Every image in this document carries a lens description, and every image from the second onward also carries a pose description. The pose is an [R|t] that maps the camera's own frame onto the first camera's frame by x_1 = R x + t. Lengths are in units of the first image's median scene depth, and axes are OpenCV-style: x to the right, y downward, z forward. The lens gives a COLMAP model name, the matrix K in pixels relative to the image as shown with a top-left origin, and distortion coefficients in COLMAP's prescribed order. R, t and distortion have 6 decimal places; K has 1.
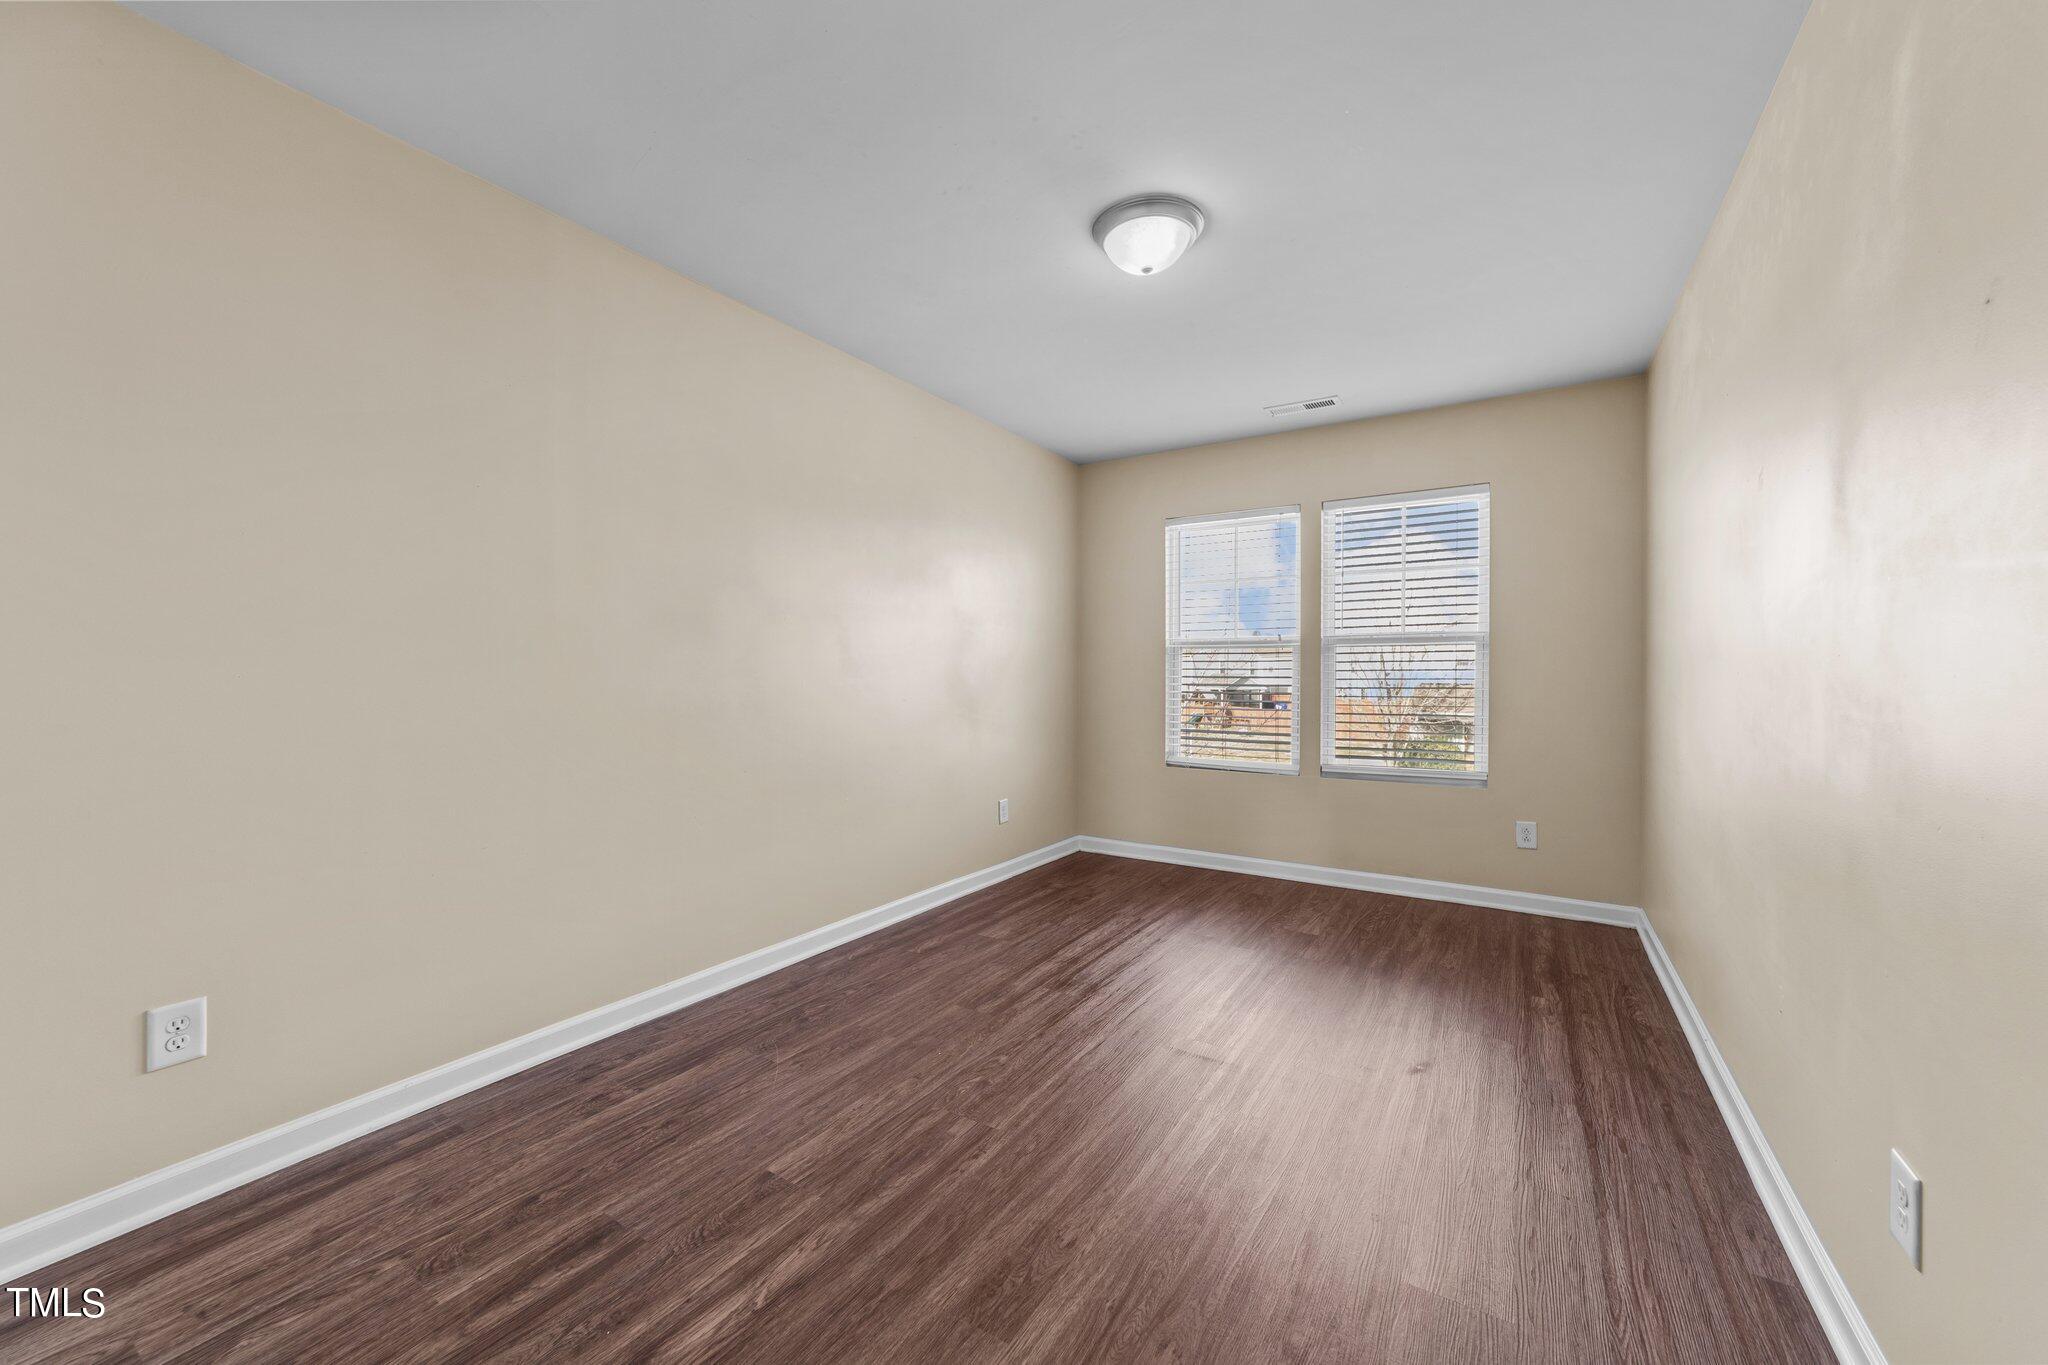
lens RADIAL K [[791.2, 0, 1024.0], [0, 791.2, 682.5], [0, 0, 1]] dist [-0.001295, 0.000007]
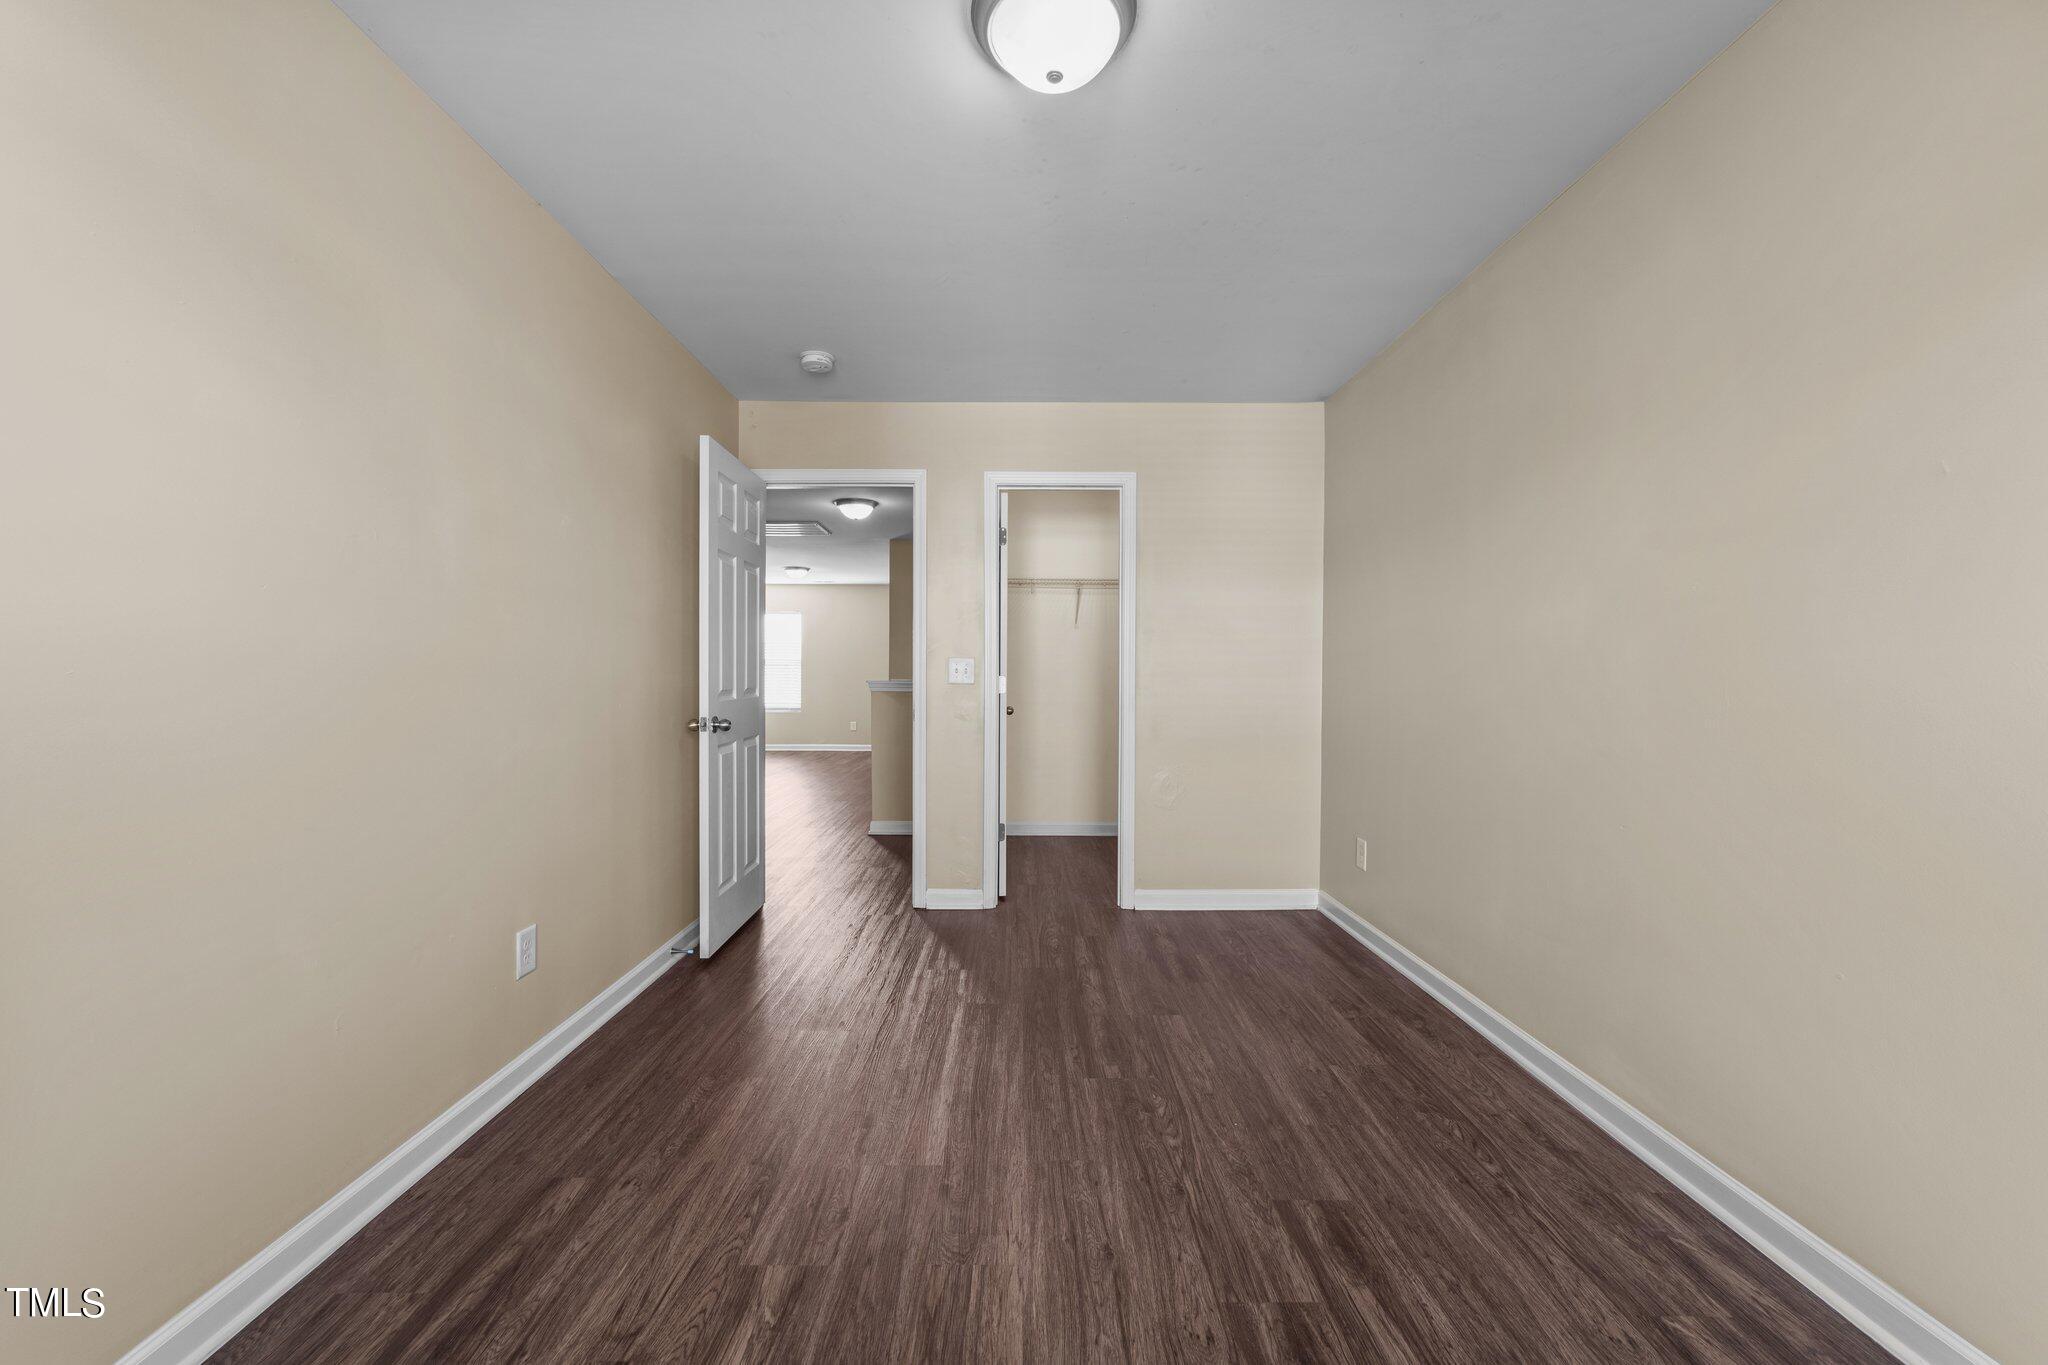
lens RADIAL K [[794.3, 0, 1023.3], [0, 794.3, 665.8], [0, 0, 1]] dist [-0.003940, 0.000166]
pose [[-0.842851, -0.008553, -0.538079, 0.614039], [-0.009698, 0.999953, -0.000705, -0.029437], [0.538059, 0.004624, -0.842894, 1.767098]]
